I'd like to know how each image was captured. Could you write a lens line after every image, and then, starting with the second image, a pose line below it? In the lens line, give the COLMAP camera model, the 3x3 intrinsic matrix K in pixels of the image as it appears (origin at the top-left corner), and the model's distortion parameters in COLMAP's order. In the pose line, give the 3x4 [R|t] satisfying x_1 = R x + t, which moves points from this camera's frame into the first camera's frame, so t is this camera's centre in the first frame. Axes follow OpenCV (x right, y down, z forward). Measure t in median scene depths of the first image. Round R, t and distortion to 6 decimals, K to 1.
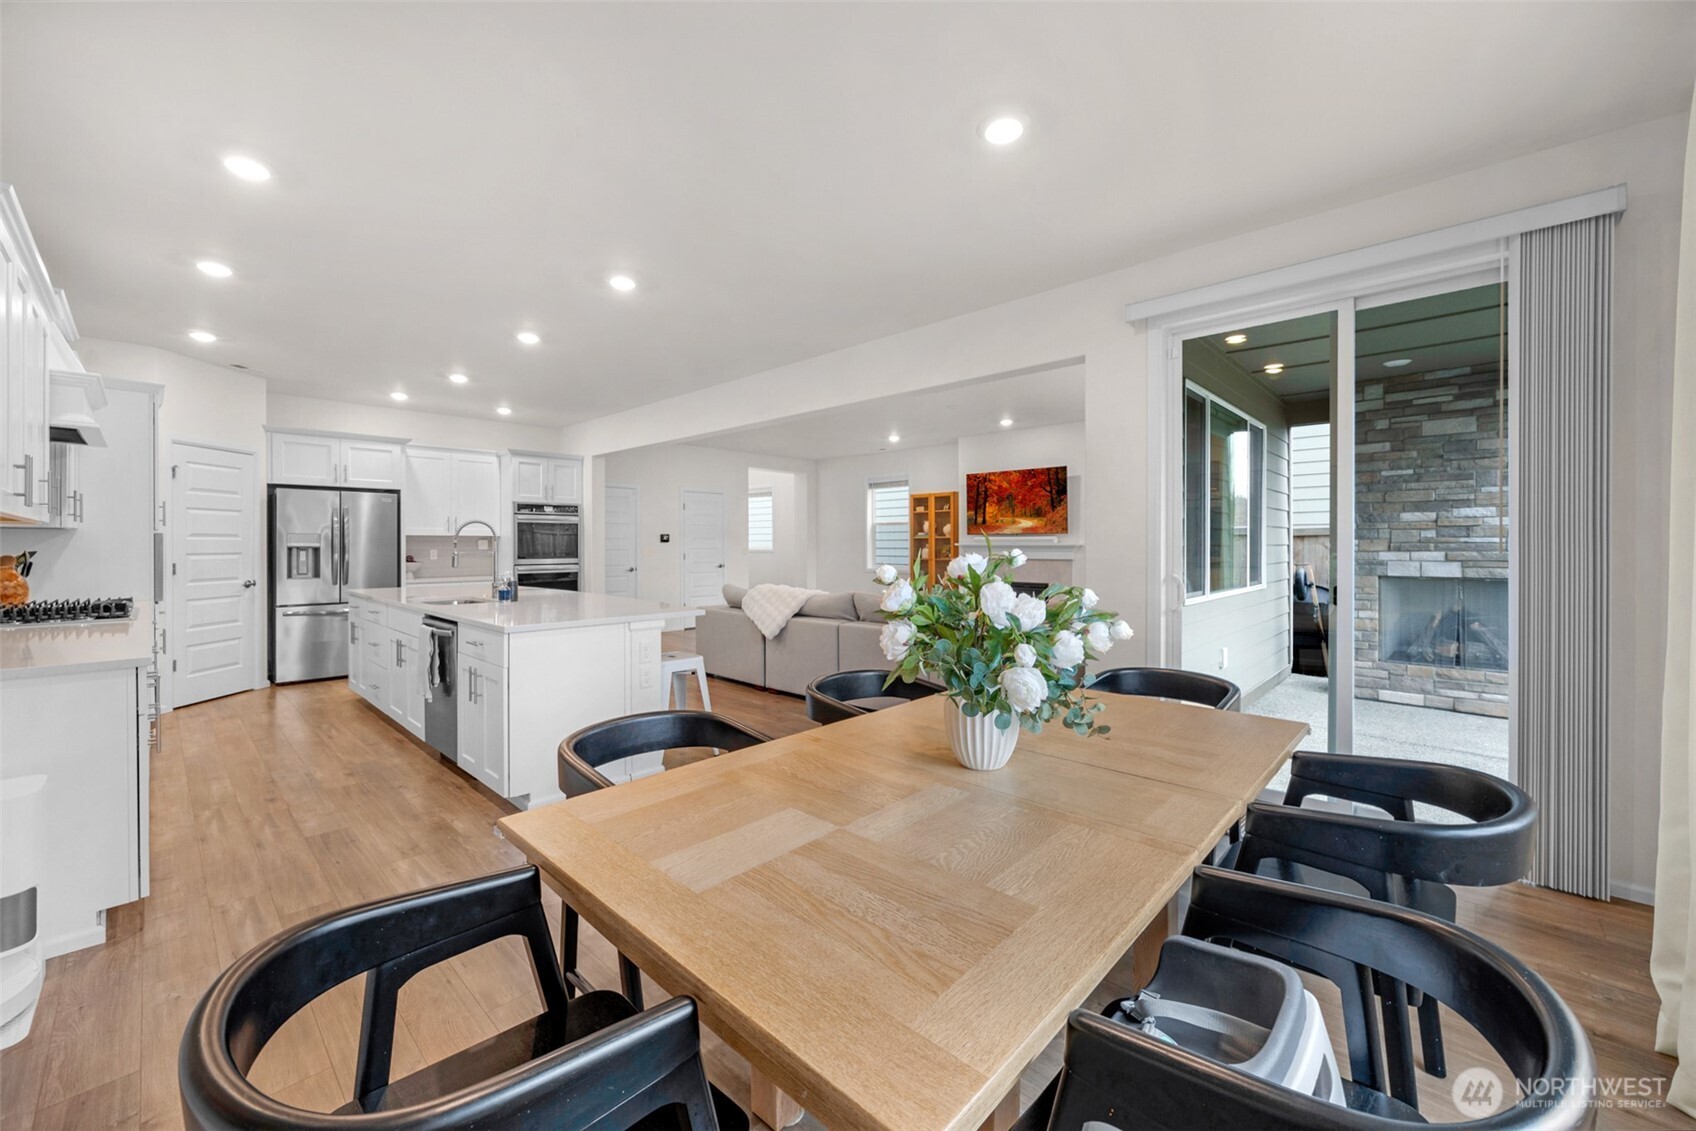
lens RADIAL K [[666.4, 0, 874.1], [0, 666.4, 546.6], [0, 0, 1]] dist [-0.002790, -0.000518]
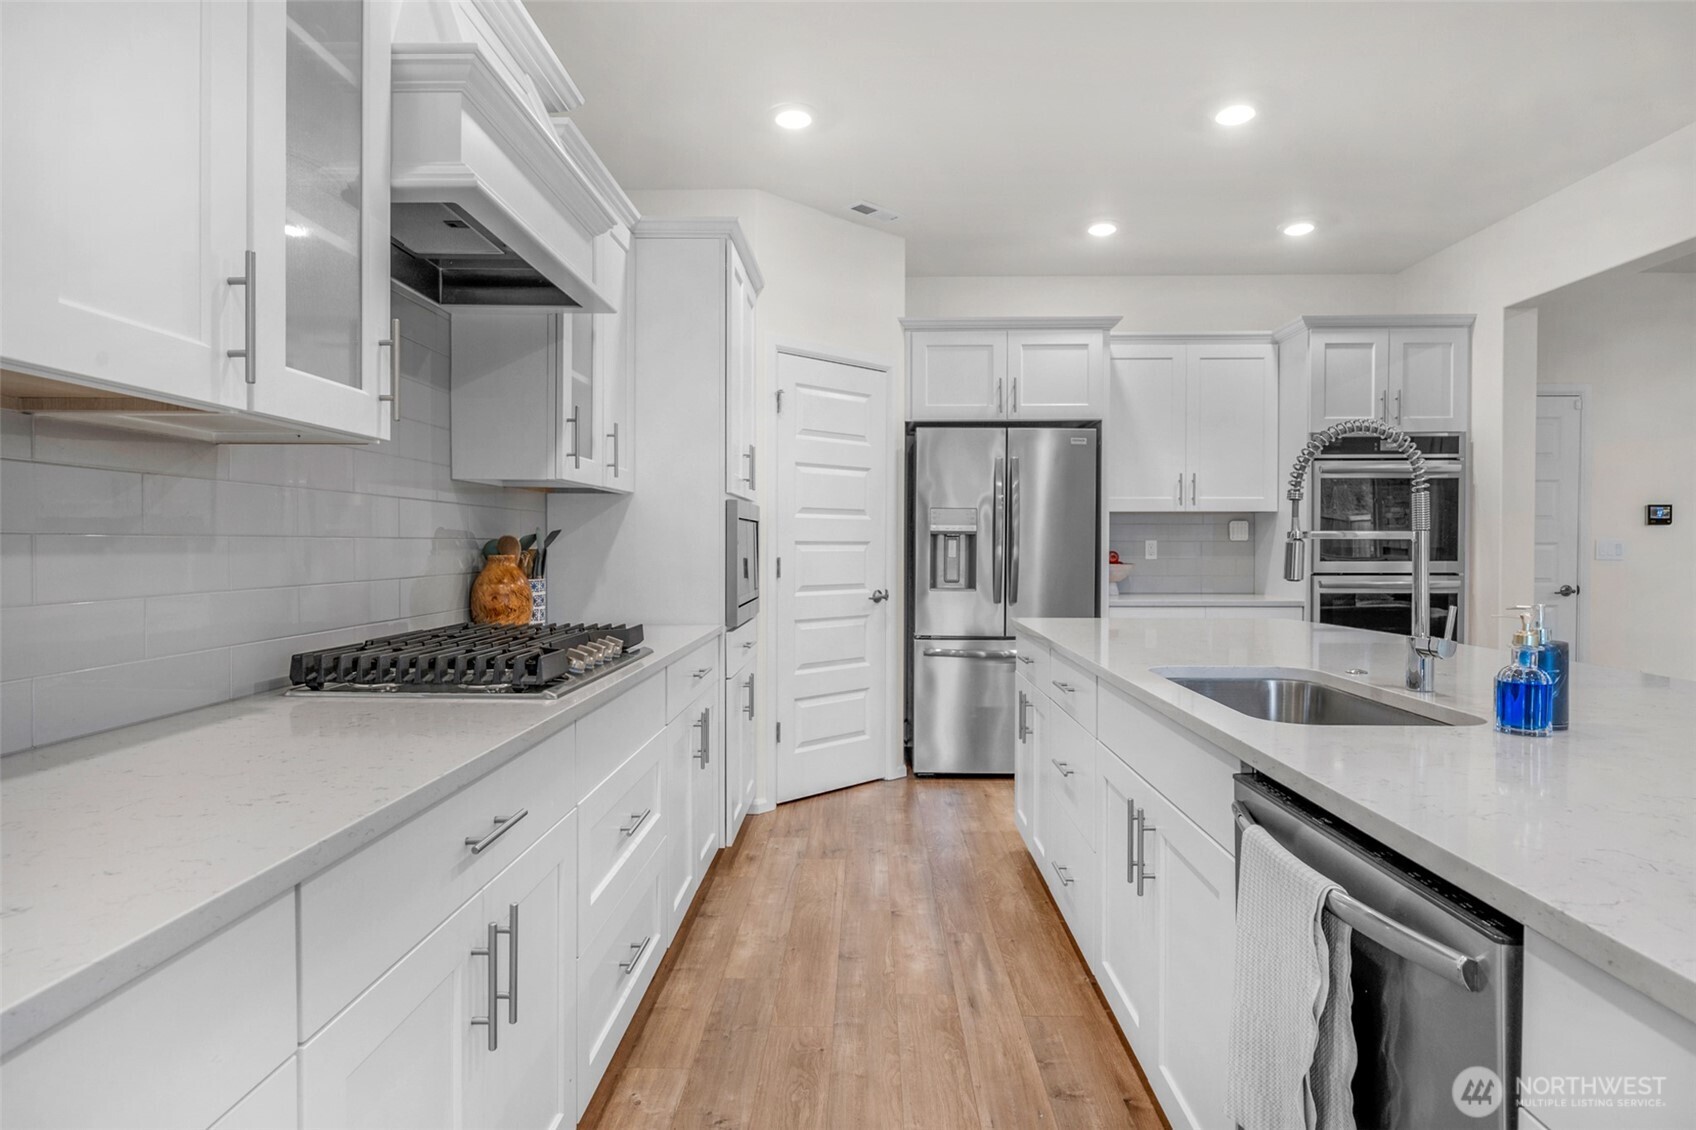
lens RADIAL K [[946.2, 0, 851.7], [0, 946.2, 563.2], [0, 0, 1]] dist [0.012282, -0.000116]
pose [[0.661443, 0.016416, -0.749815, -0.313797], [-0.003612, 0.999819, 0.018703, 0.011190], [0.749986, -0.009662, 0.661383, 0.403650]]
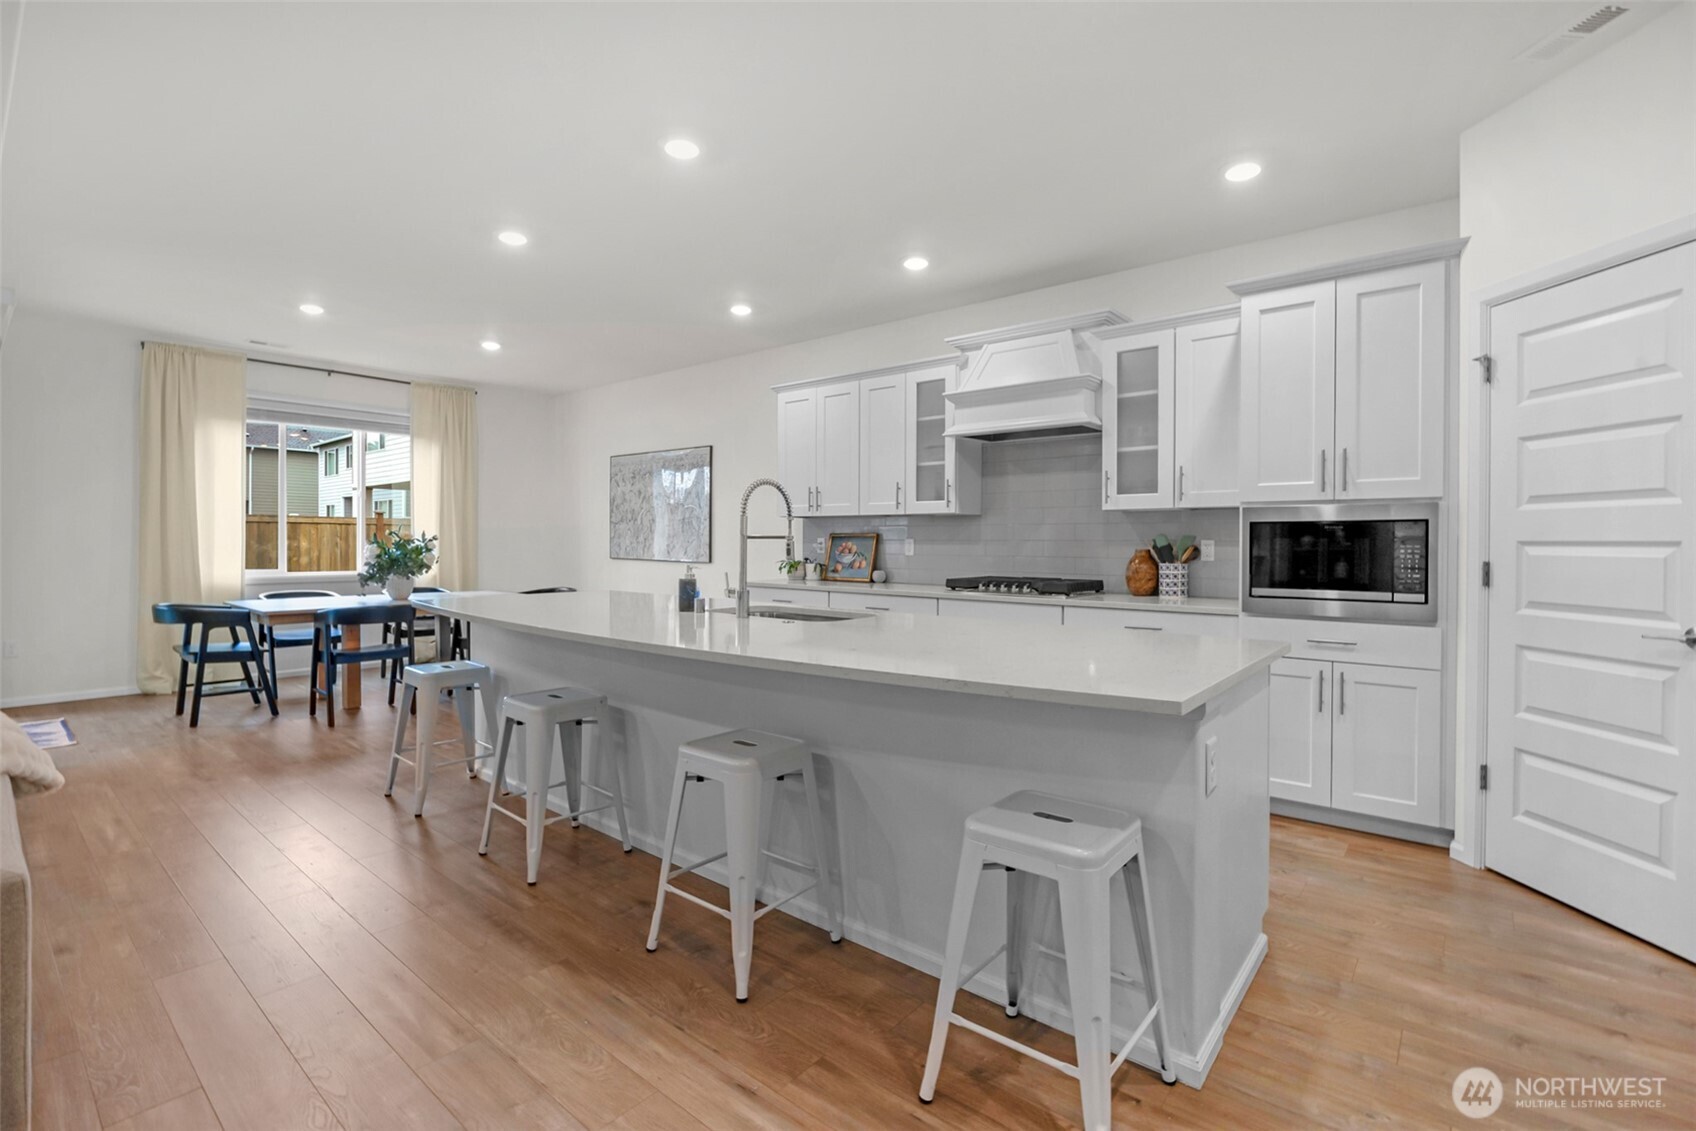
lens RADIAL K [[748.7, 0, 867.6], [0, 748.7, 549.1], [0, 0, 1]] dist [-0.014791, -0.000439]
pose [[-0.998099, -0.001527, -0.061611, -0.470987], [-0.002316, 0.999916, 0.012733, 0.008108], [0.061586, 0.012852, -0.998019, 1.213300]]
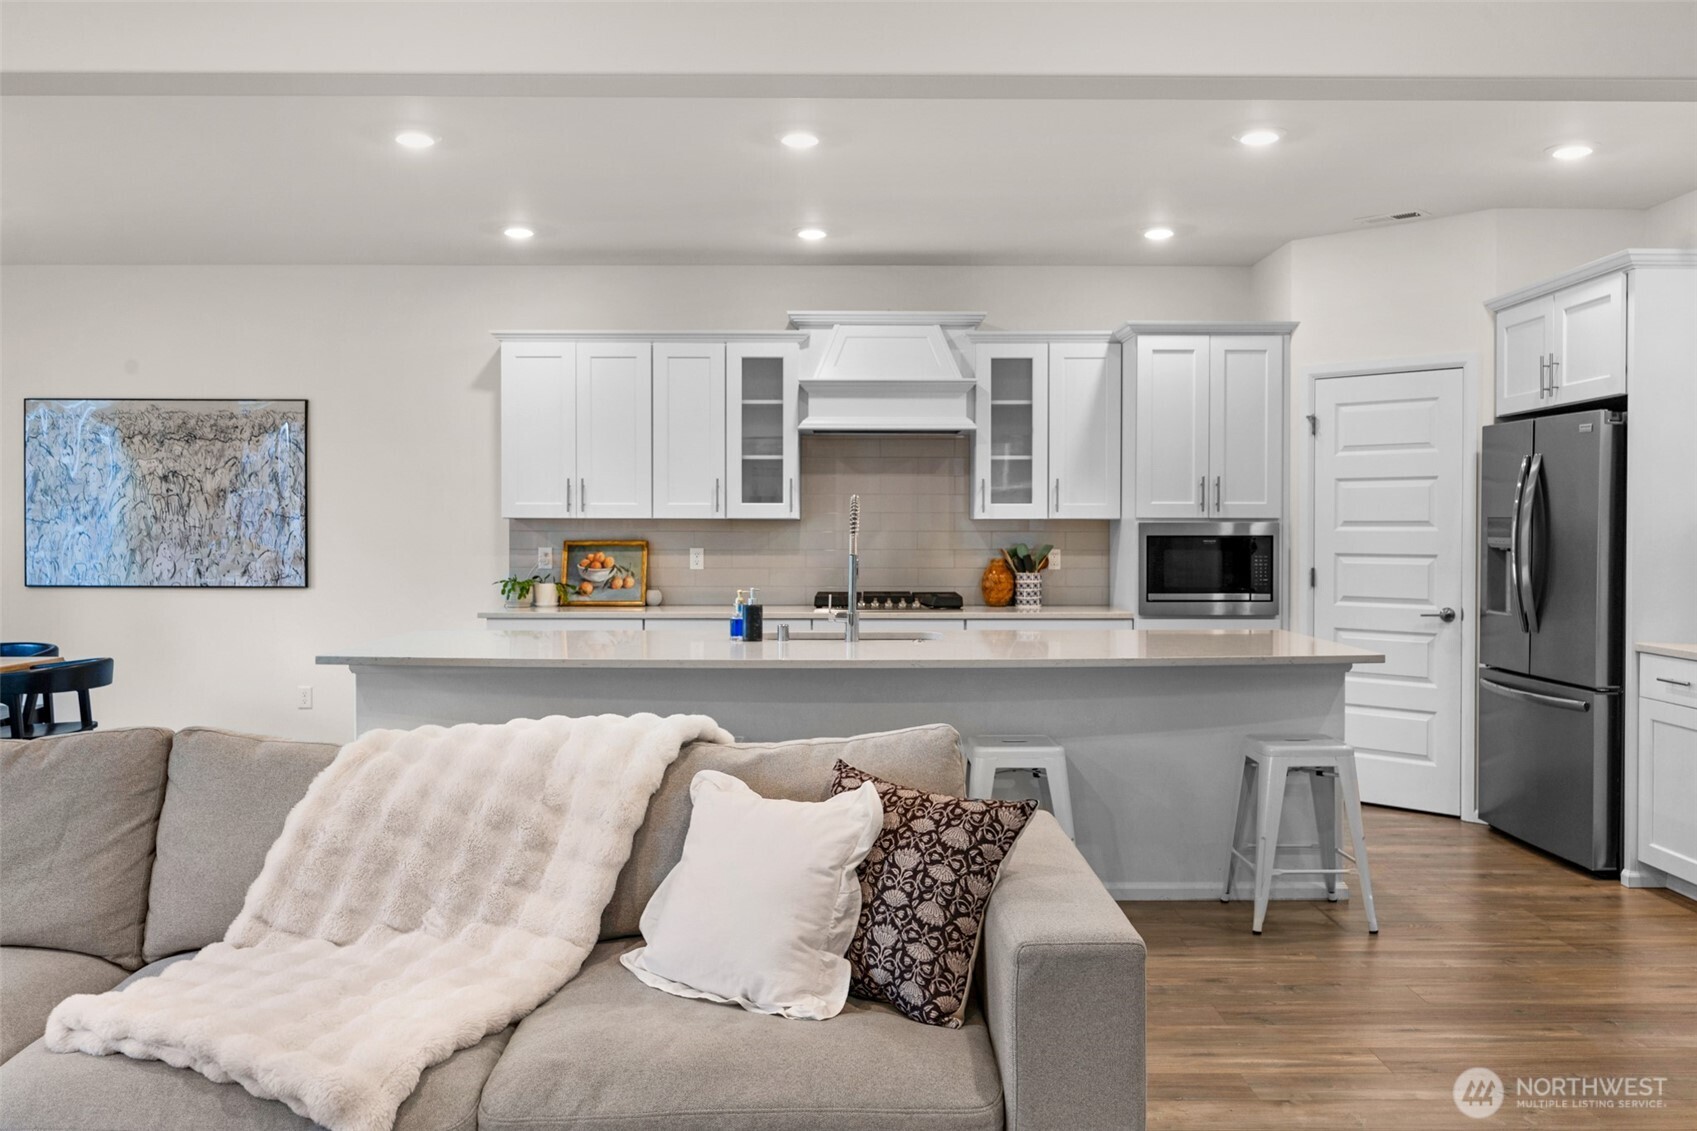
lens RADIAL K [[1343.6, 0, 848.6], [0, 1343.6, 551.3], [0, 0, 1]] dist [-0.001363, -0.004499]
pose [[-0.741367, 0.013417, -0.670965, 0.113083], [-0.001238, 0.999771, 0.021359, -0.014820], [0.671098, 0.016666, -0.741181, 1.339988]]
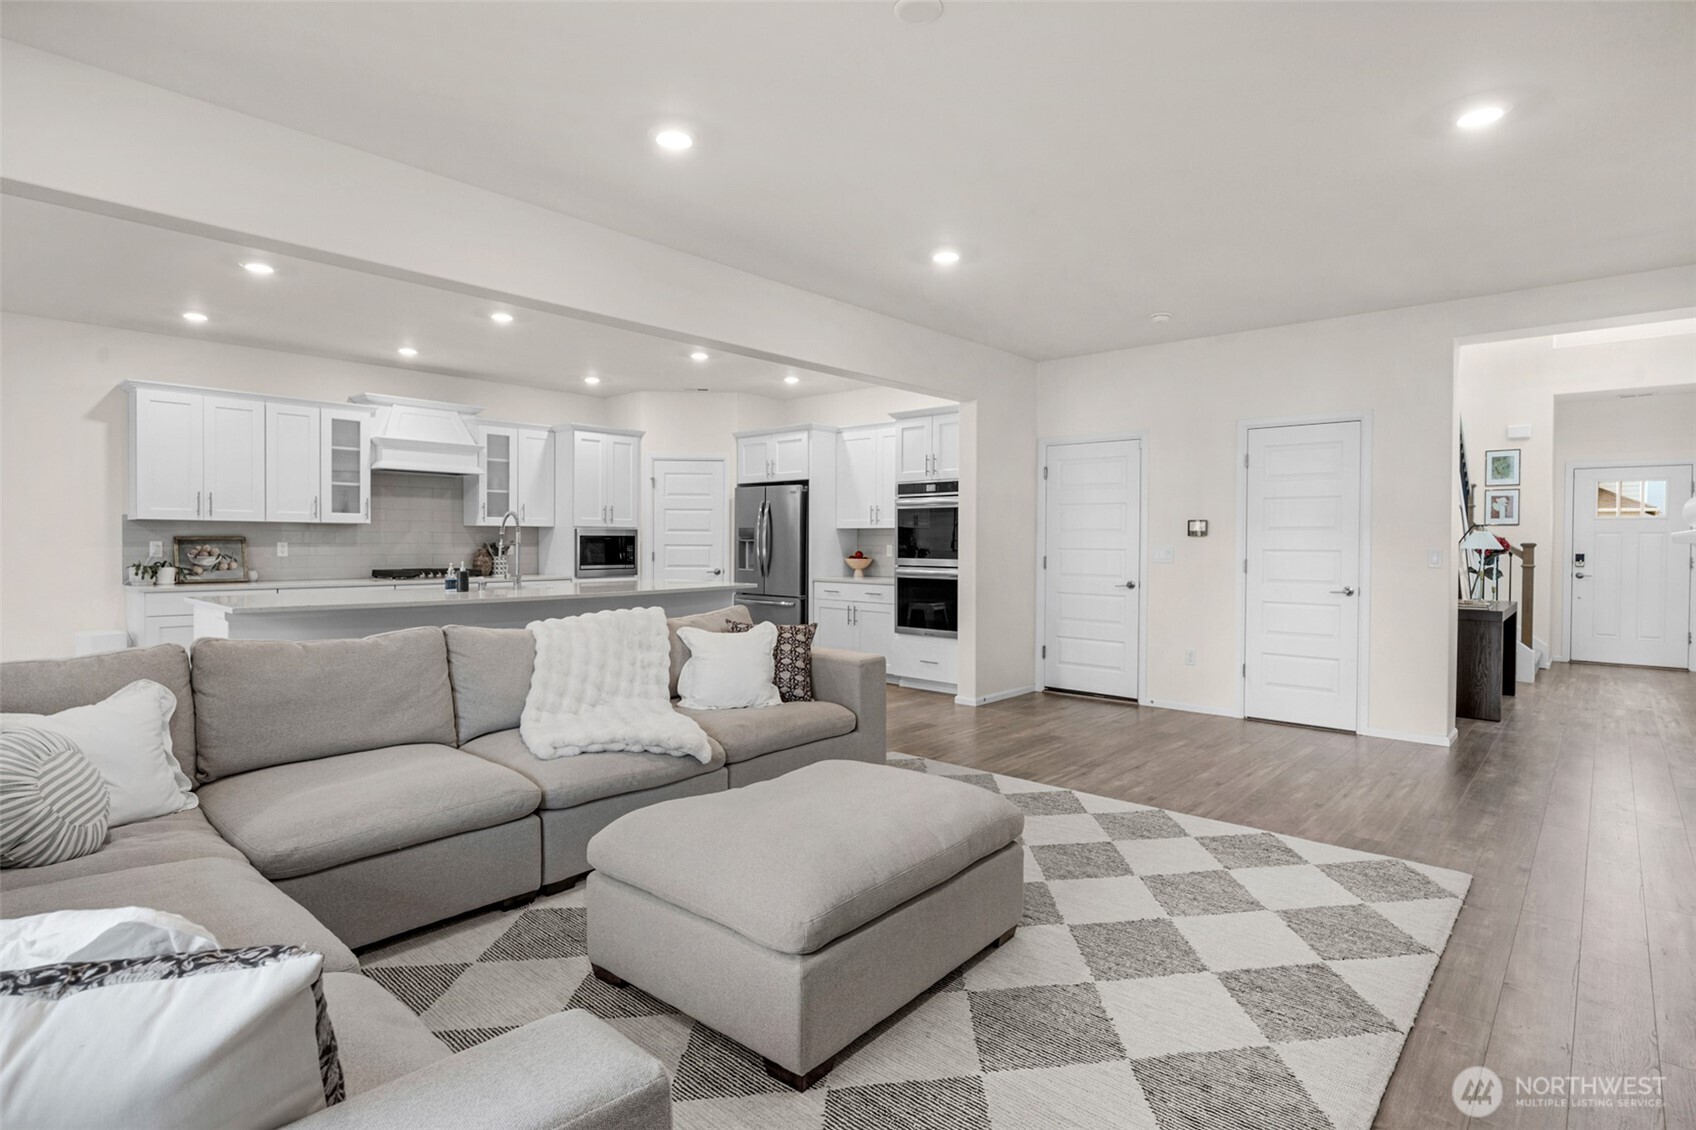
lens RADIAL K [[841.7, 0, 835.7], [0, 841.7, 557.0], [0, 0, 1]] dist [-0.032437, 0.003058]
pose [[-0.002278, 0.020390, -0.999790, 0.495231], [-0.008745, 0.999753, 0.020409, -0.001431], [0.999959, 0.008789, -0.002100, 1.104443]]
